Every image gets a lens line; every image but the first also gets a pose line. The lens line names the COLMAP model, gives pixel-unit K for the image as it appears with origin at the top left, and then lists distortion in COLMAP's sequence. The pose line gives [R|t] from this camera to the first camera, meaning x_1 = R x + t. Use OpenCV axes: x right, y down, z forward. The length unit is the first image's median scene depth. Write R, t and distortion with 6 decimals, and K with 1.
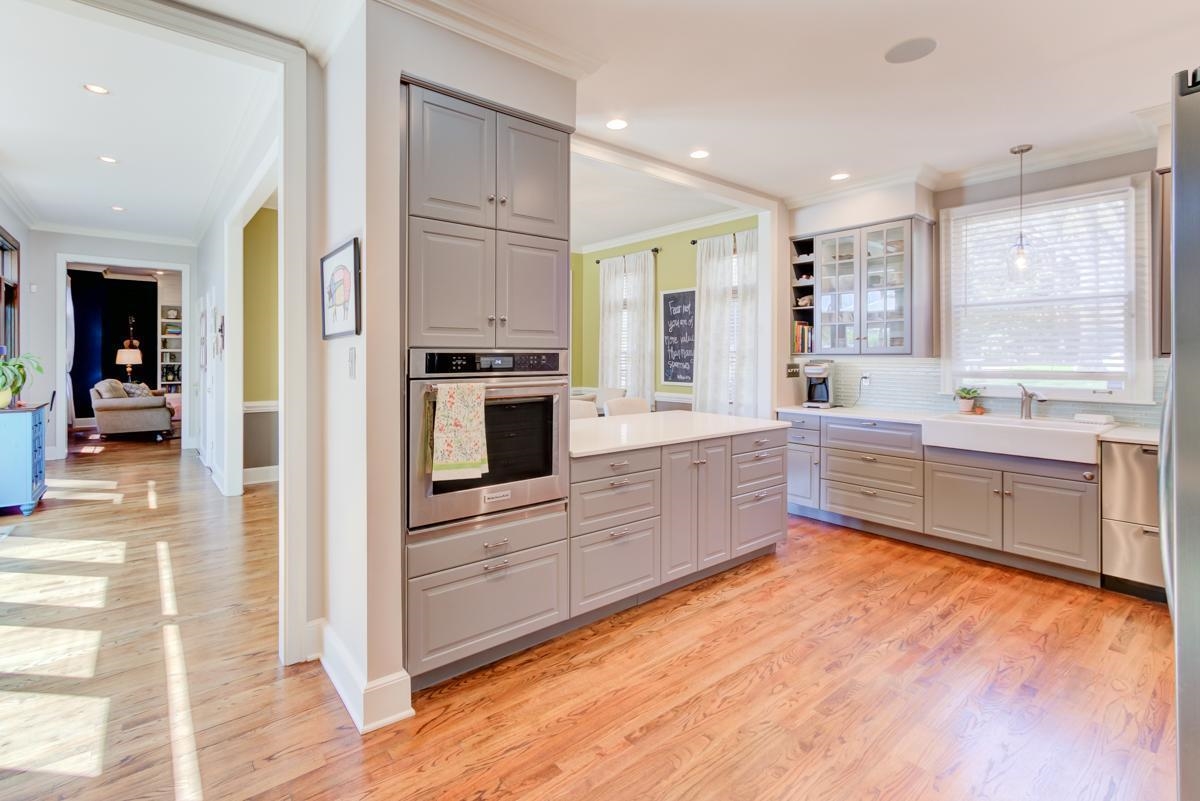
lens RADIAL K [[551.4, 0, 598.0], [0, 551.4, 357.1], [0, 0, 1]] dist [0.001991, 0.000279]
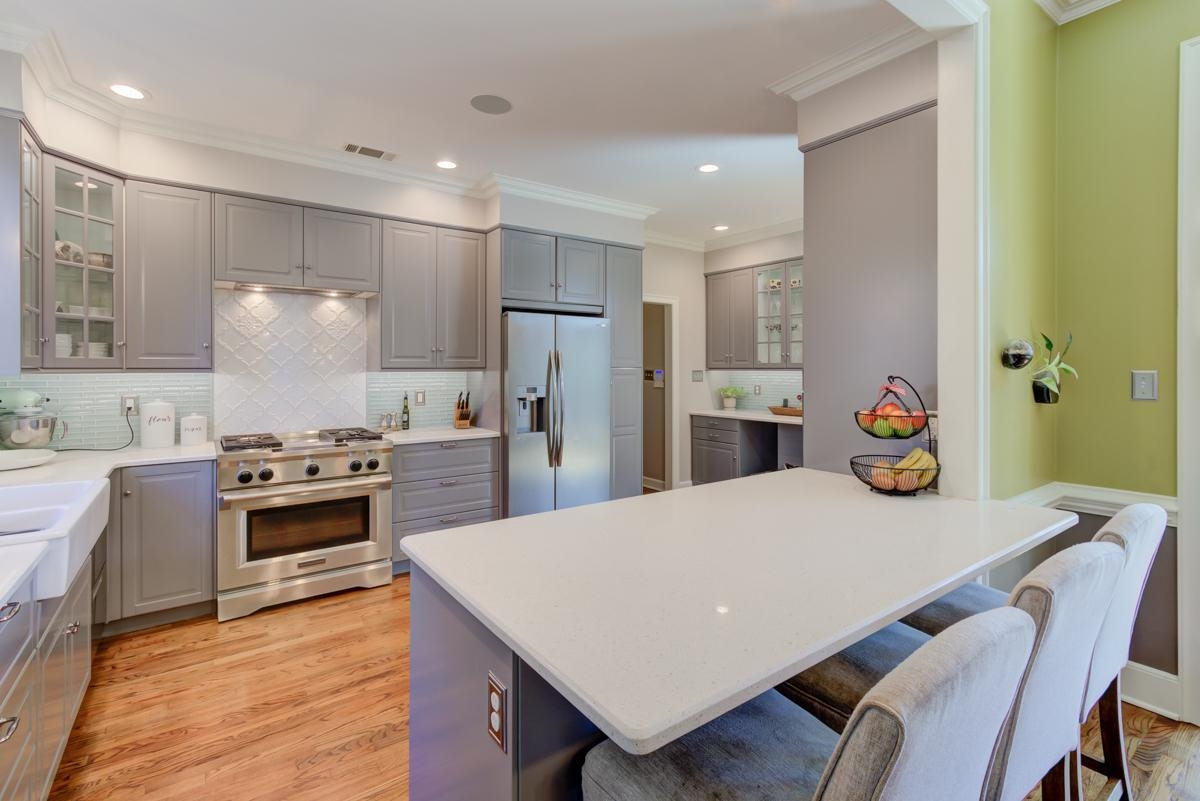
lens RADIAL K [[551.4, 0, 598.2], [0, 551.4, 365.9], [0, 0, 1]] dist [0.002060, -0.000107]
pose [[-0.998146, 0.000841, 0.060865, 0.239663], [0.000506, 0.999985, -0.005520, -0.005756], [-0.060869, -0.005479, -0.998131, 1.854799]]
